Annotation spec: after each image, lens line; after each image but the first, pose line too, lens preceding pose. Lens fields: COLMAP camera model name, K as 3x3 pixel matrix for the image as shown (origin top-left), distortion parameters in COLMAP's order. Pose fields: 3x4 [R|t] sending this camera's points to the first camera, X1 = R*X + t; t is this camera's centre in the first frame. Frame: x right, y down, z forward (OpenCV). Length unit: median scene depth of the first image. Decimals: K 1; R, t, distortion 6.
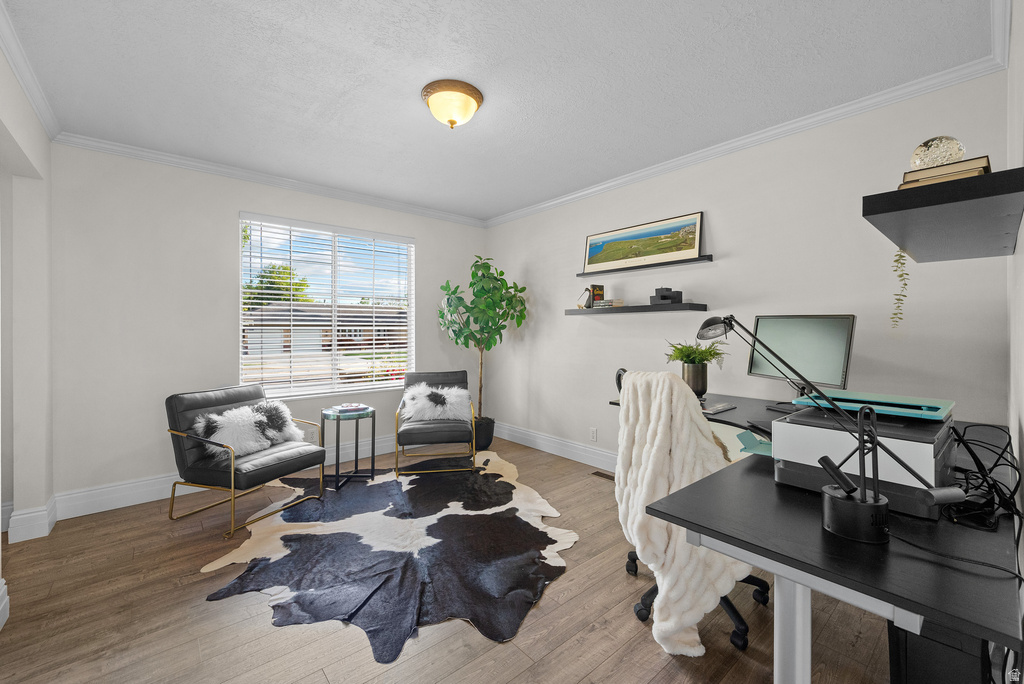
lens RADIAL K [[420.2, 0, 513.7], [0, 420.2, 342.3], [0, 0, 1]] dist [-0.001392, -0.000116]
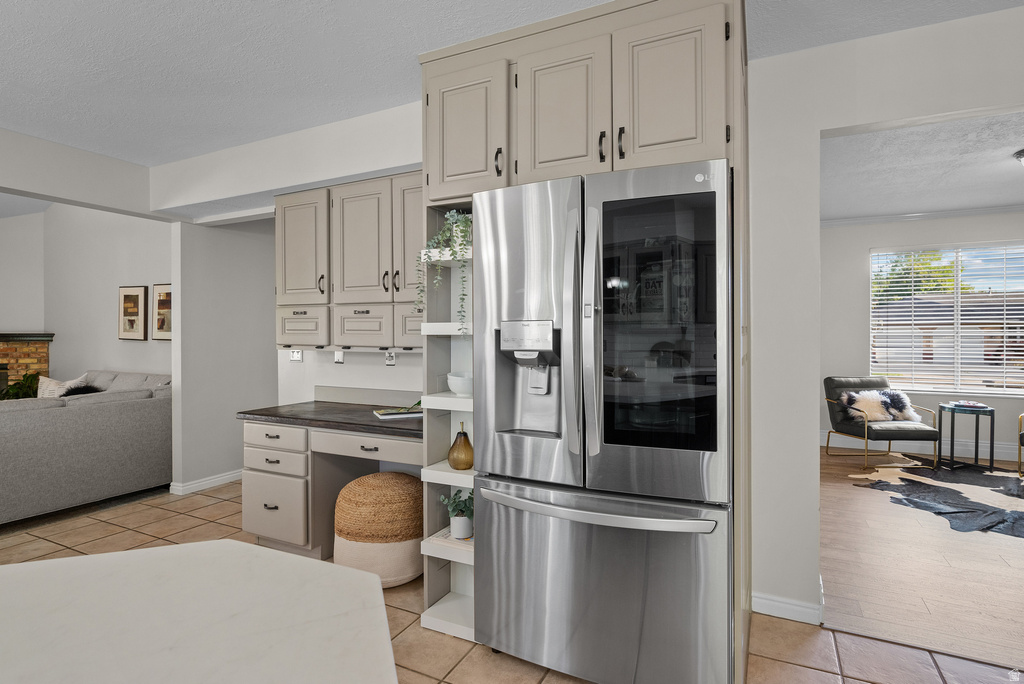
lens RADIAL K [[518.1, 0, 513.3], [0, 518.1, 332.2], [0, 0, 1]] dist [-0.000280, -0.000278]
pose [[0.392217, 0.005541, -0.919856, 0.517212], [-0.019369, 0.999810, -0.002237, -0.018087], [0.919669, 0.018694, 0.392250, -0.855746]]
